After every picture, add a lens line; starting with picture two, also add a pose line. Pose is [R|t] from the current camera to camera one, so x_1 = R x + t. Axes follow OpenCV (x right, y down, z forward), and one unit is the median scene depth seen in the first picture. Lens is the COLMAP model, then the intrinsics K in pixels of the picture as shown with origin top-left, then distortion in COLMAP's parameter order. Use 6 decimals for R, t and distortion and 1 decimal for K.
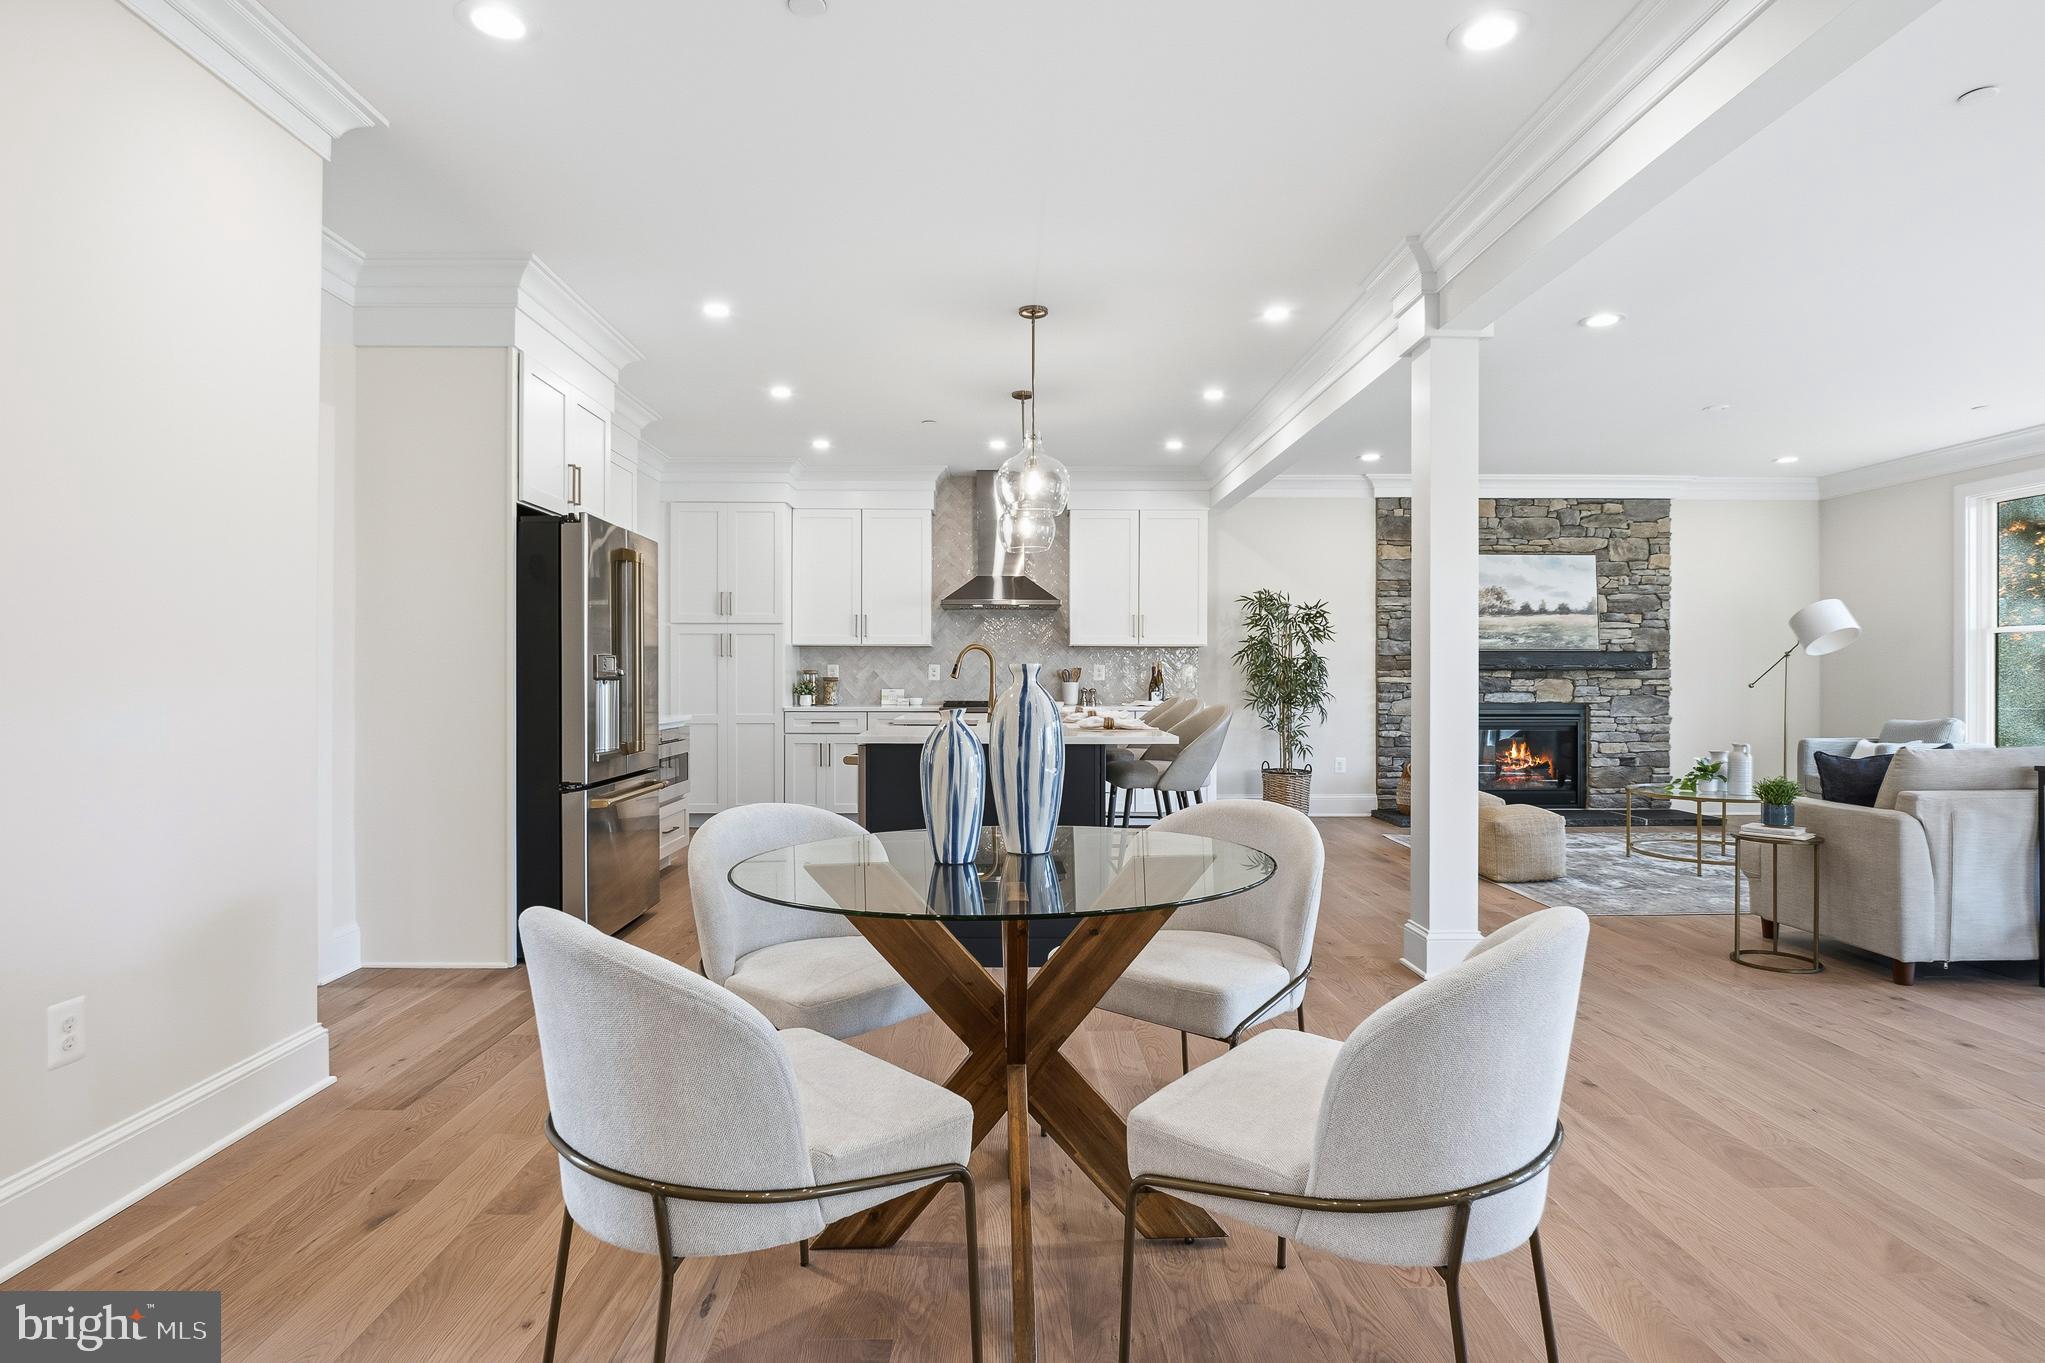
lens RADIAL K [[1042.7, 0, 1015.1], [0, 1042.7, 678.5], [0, 0, 1]] dist [-0.000383, -0.017577]
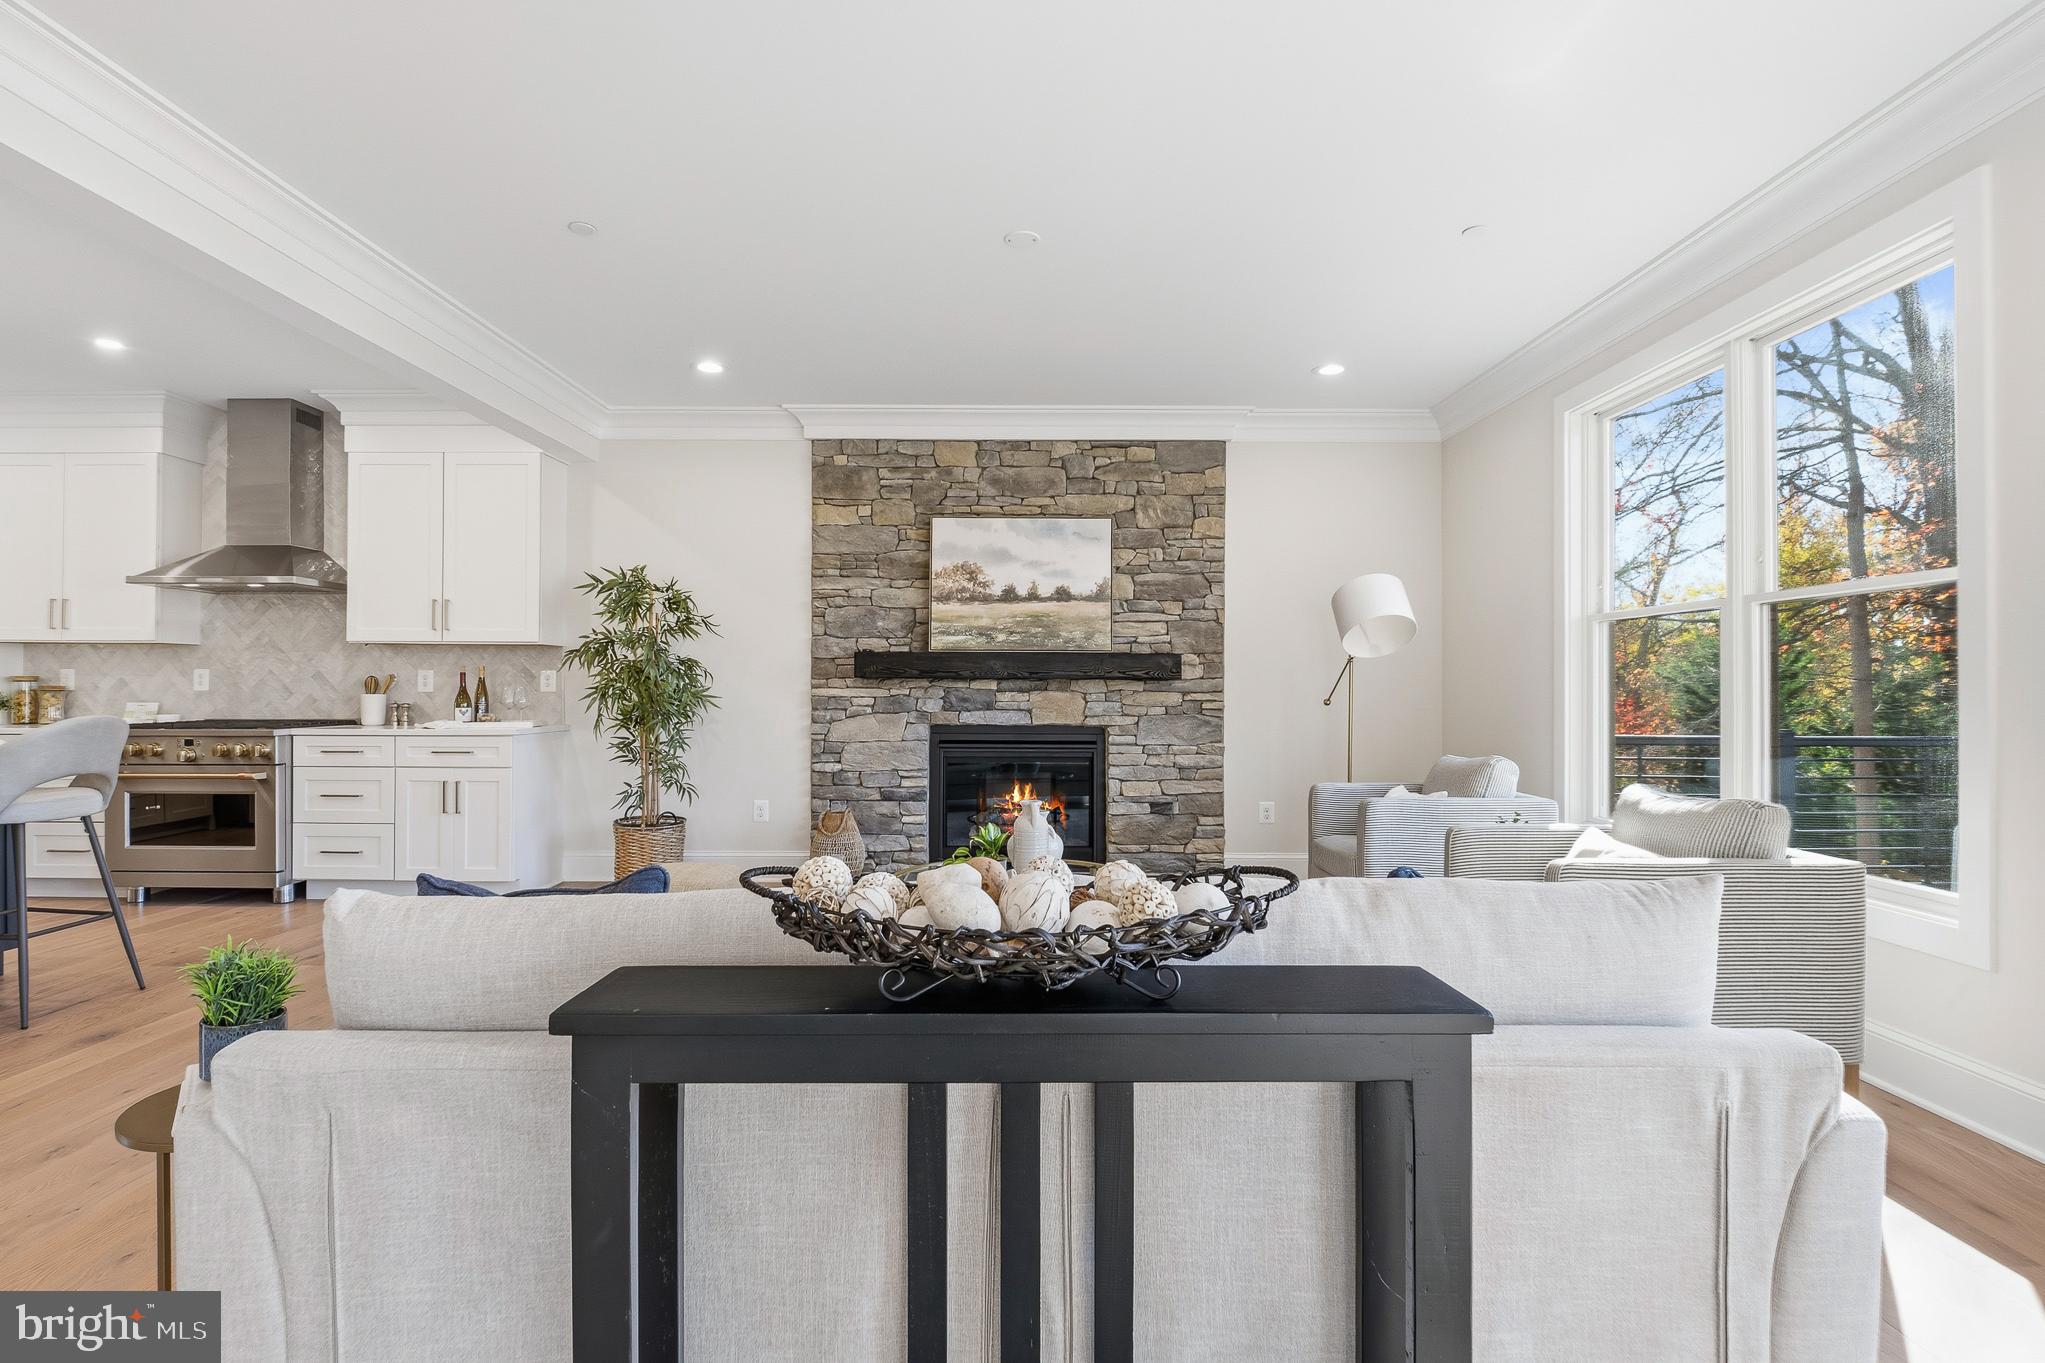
lens RADIAL K [[1002.6, 0, 1015.7], [0, 1002.6, 684.5], [0, 0, 1]] dist [0.000982, -0.012350]
pose [[0.999900, 0.003464, -0.013709, 0.501200], [-0.003544, 0.999977, -0.005829, -0.000506], [0.013689, 0.005877, 0.999889, 0.311252]]
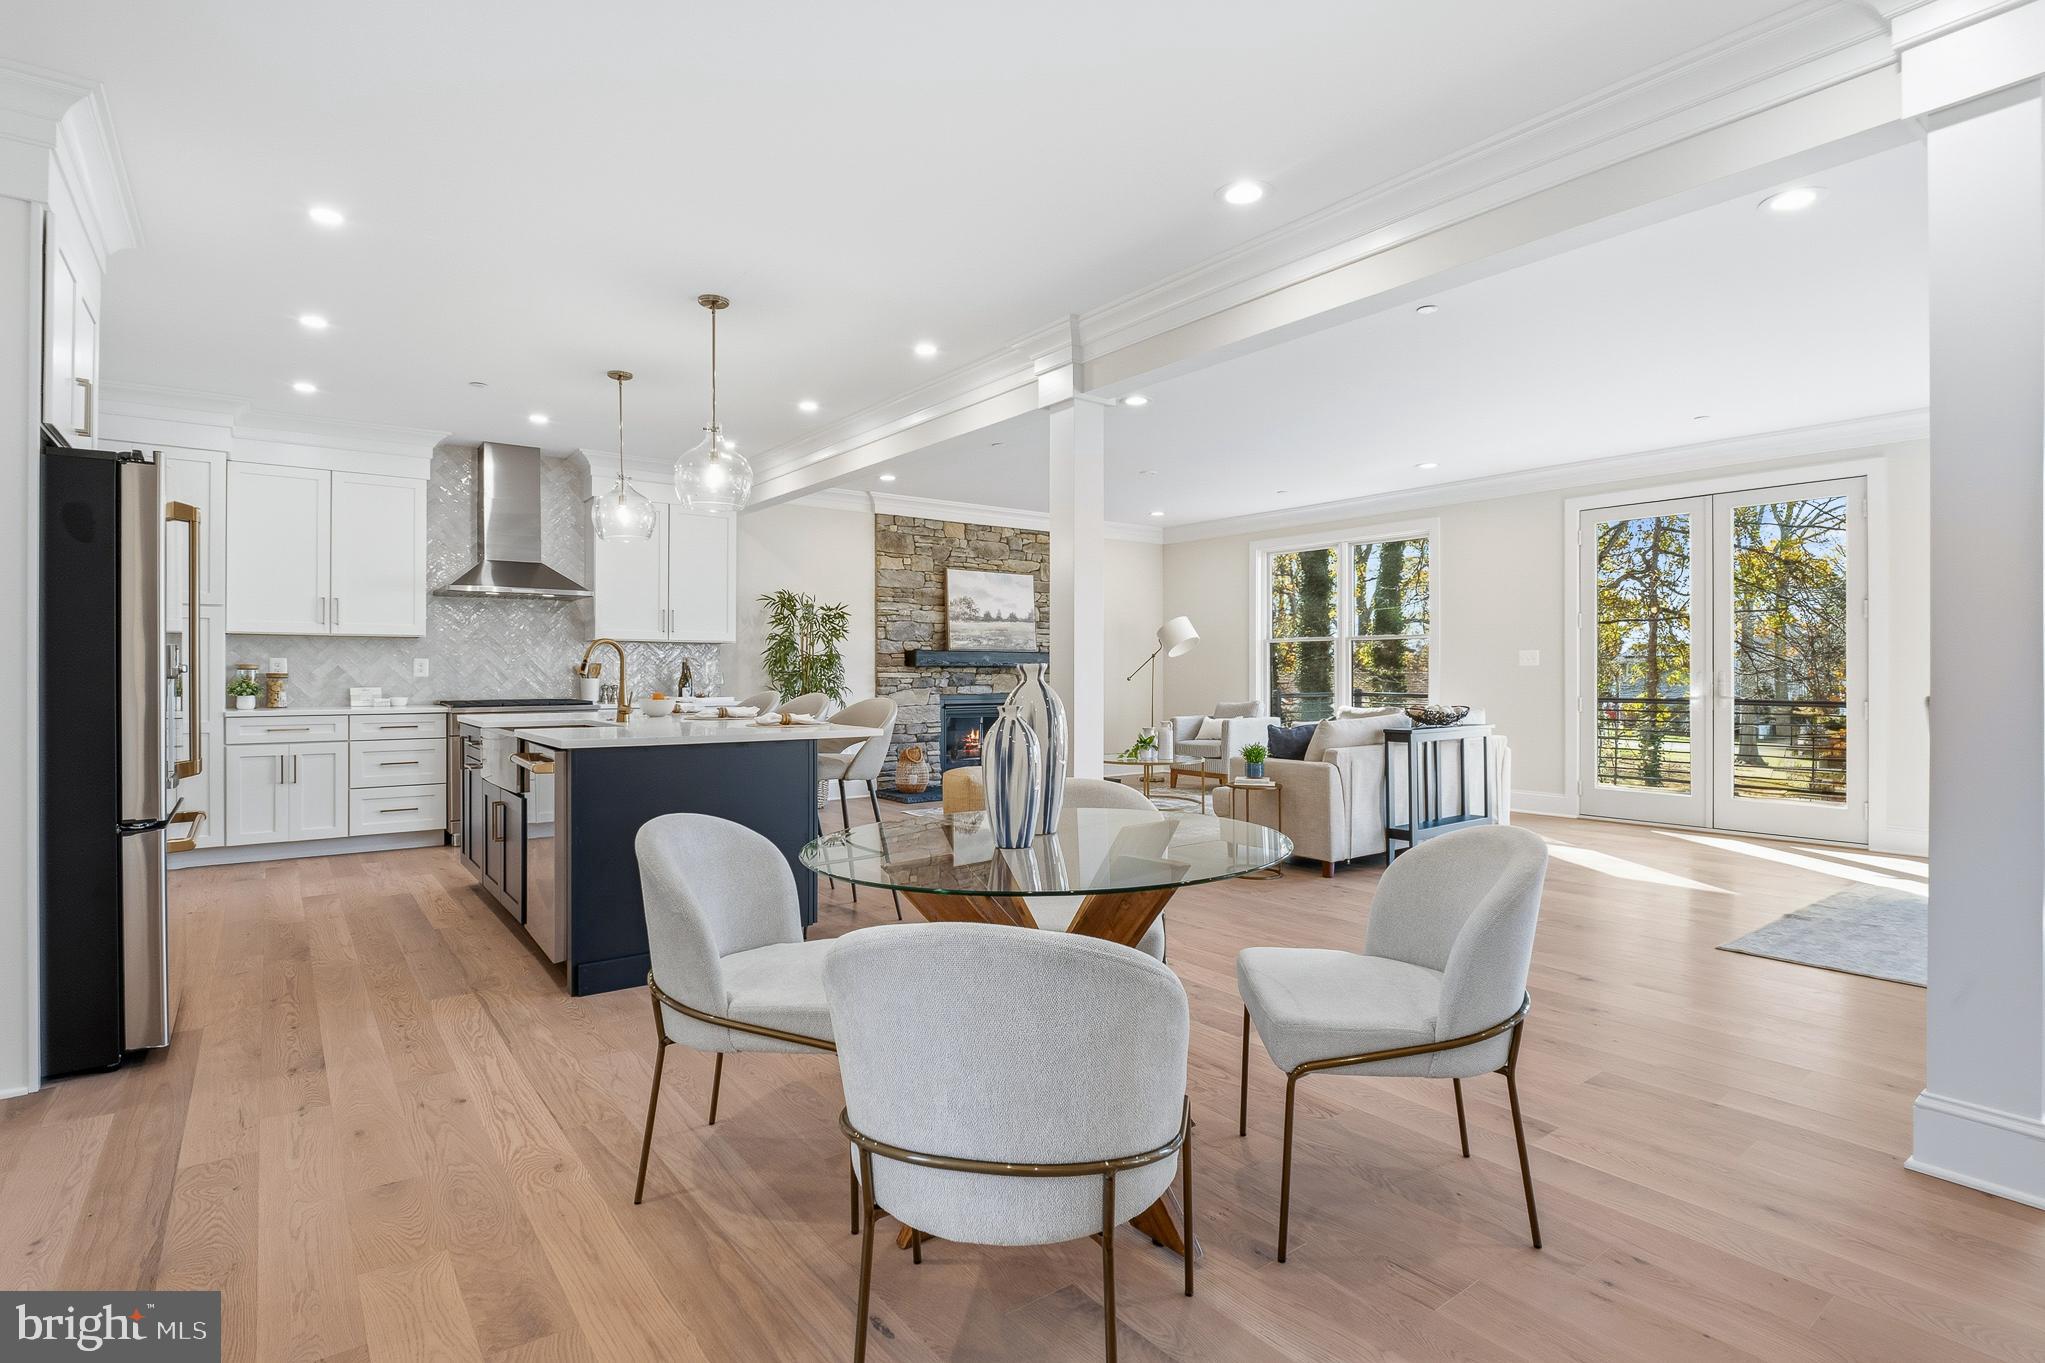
lens RADIAL K [[997.1, 0, 1016.3], [0, 997.1, 675.0], [0, 0, 1]] dist [0.002838, -0.013609]
pose [[0.808767, -0.001960, 0.588125, -0.165126], [0.000797, 0.999997, 0.002236, -0.001187], [-0.588128, -0.001340, 0.808767, 0.039964]]
